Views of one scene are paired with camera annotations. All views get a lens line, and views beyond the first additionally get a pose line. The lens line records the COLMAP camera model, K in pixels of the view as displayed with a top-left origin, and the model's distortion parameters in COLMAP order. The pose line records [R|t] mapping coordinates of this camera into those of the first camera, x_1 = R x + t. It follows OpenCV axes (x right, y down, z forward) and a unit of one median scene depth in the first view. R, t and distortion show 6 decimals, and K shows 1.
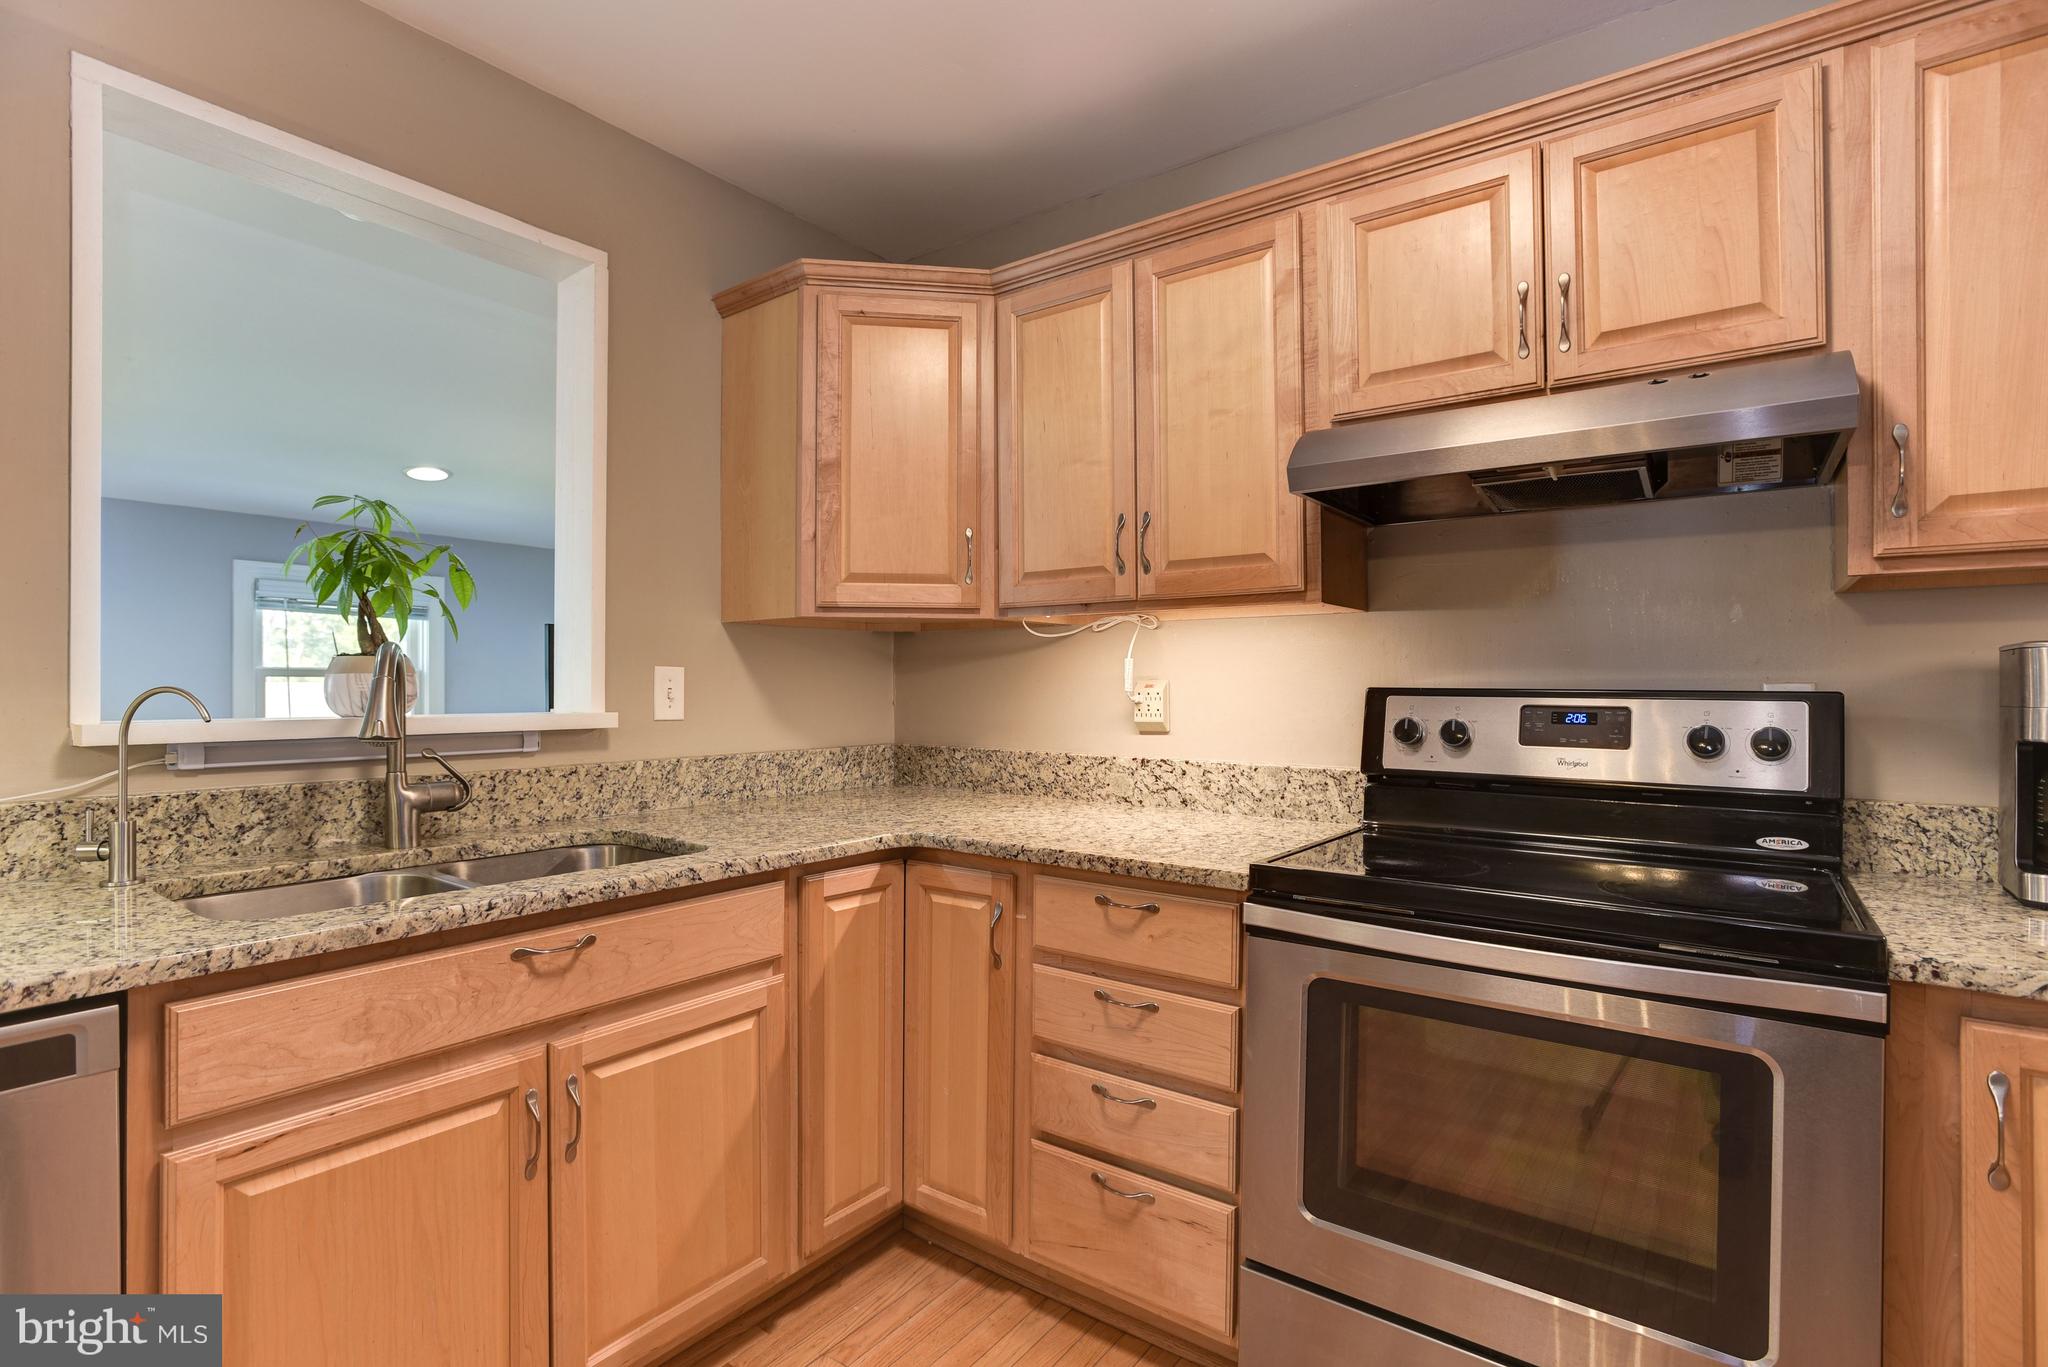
lens RADIAL K [[979.5, 0, 1029.0], [0, 979.5, 690.2], [0, 0, 1]] dist [-0.025296, 0.001318]
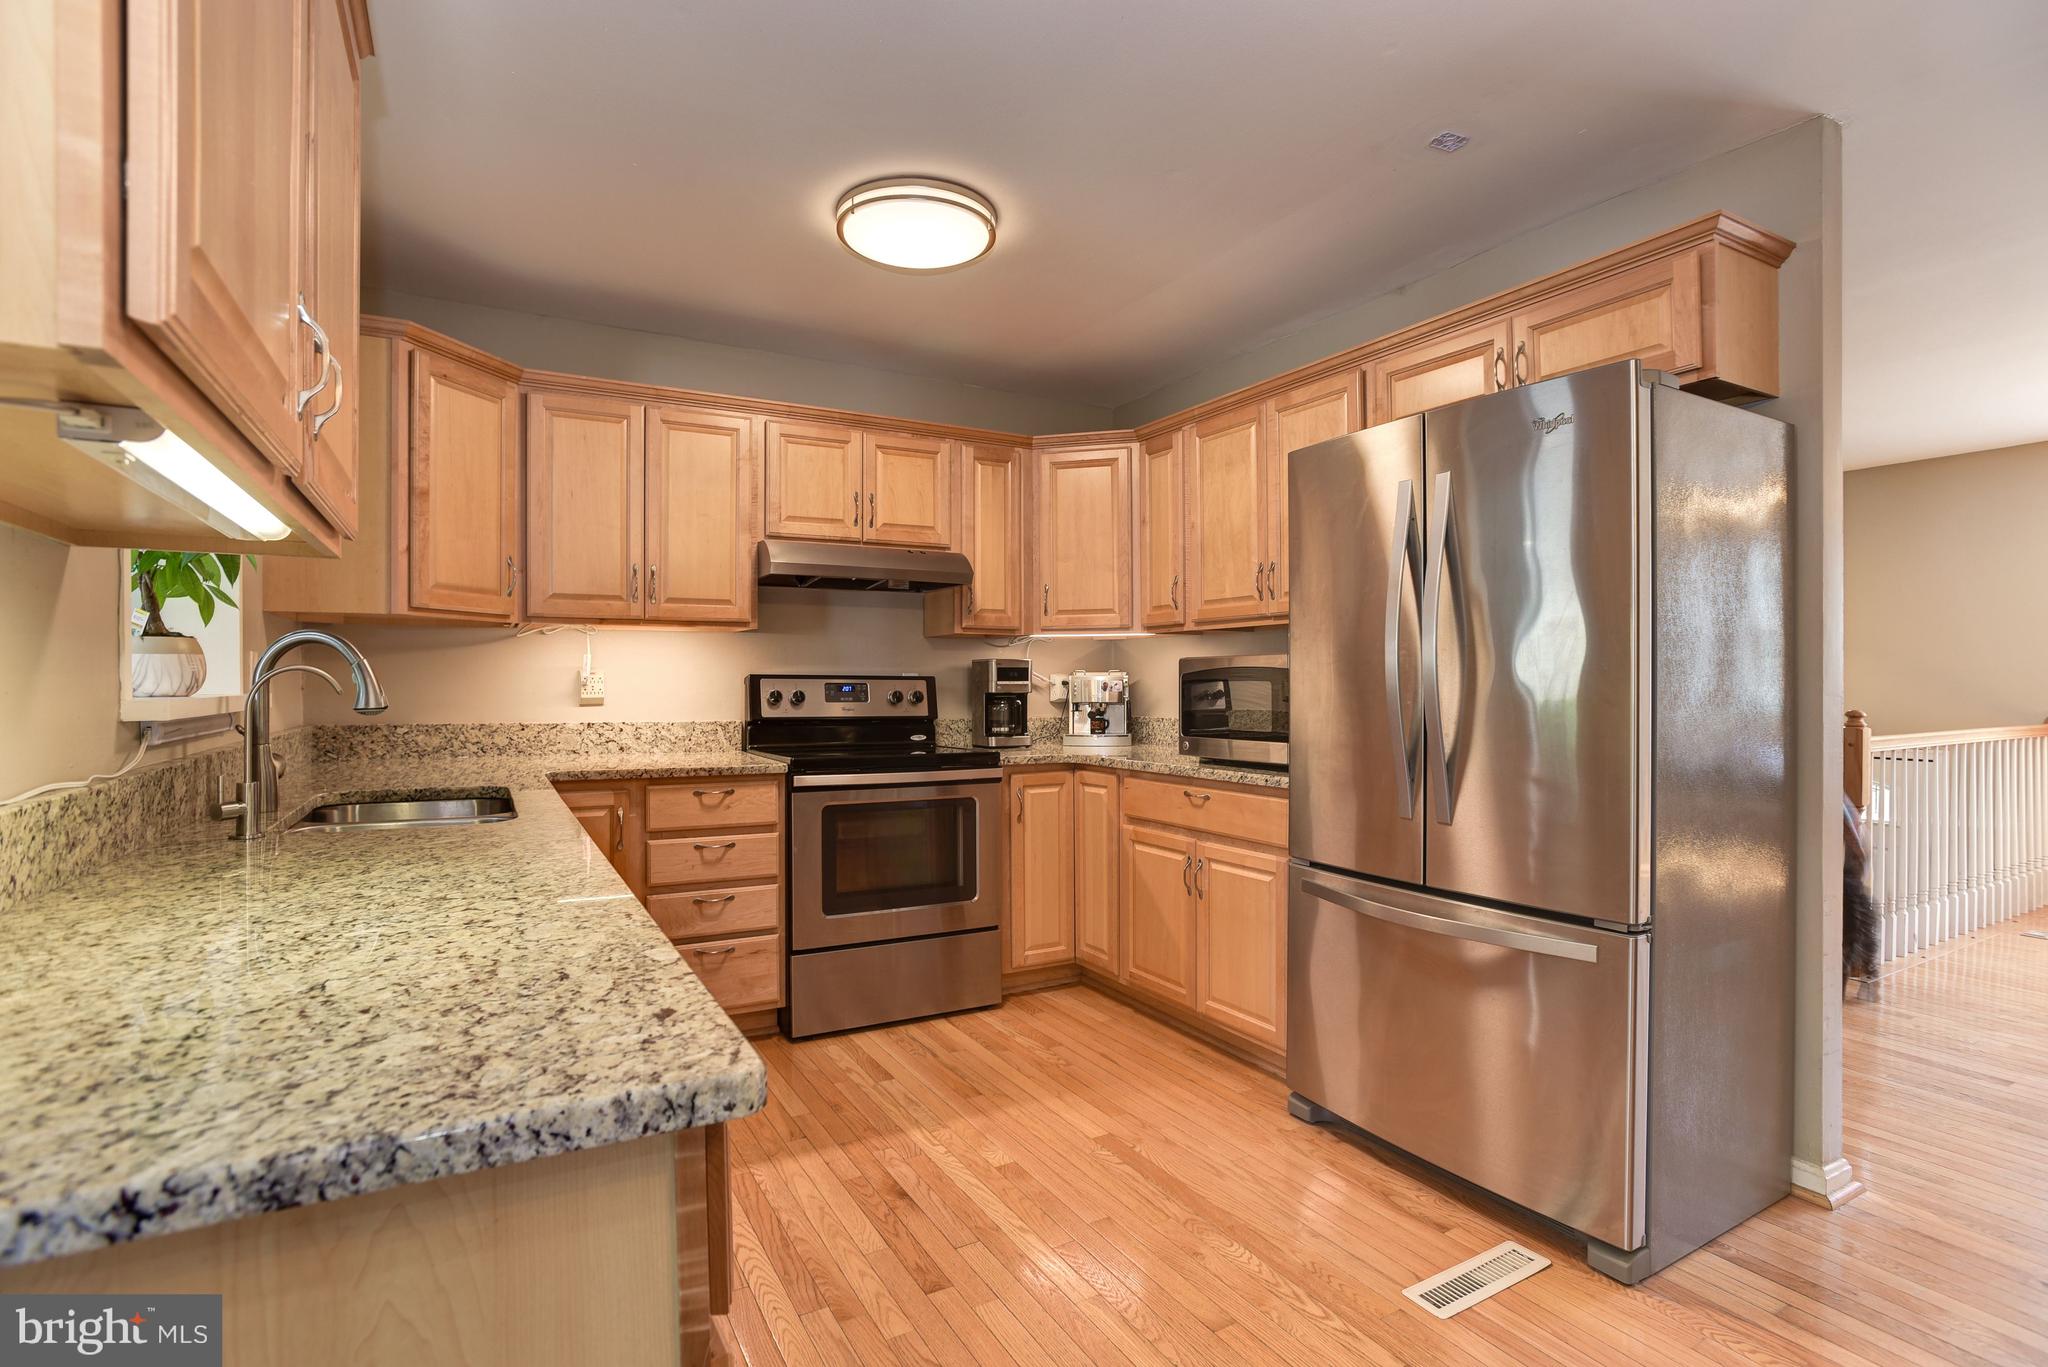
lens RADIAL K [[979.5, 0, 1019.0], [0, 979.5, 679.0], [0, 0, 1]] dist [-0.025296, 0.001318]
pose [[0.415687, 0.001875, 0.909506, -1.172846], [0.003381, 0.999988, -0.003607, 0.015040], [-0.909501, 0.004575, 0.415676, -0.237228]]
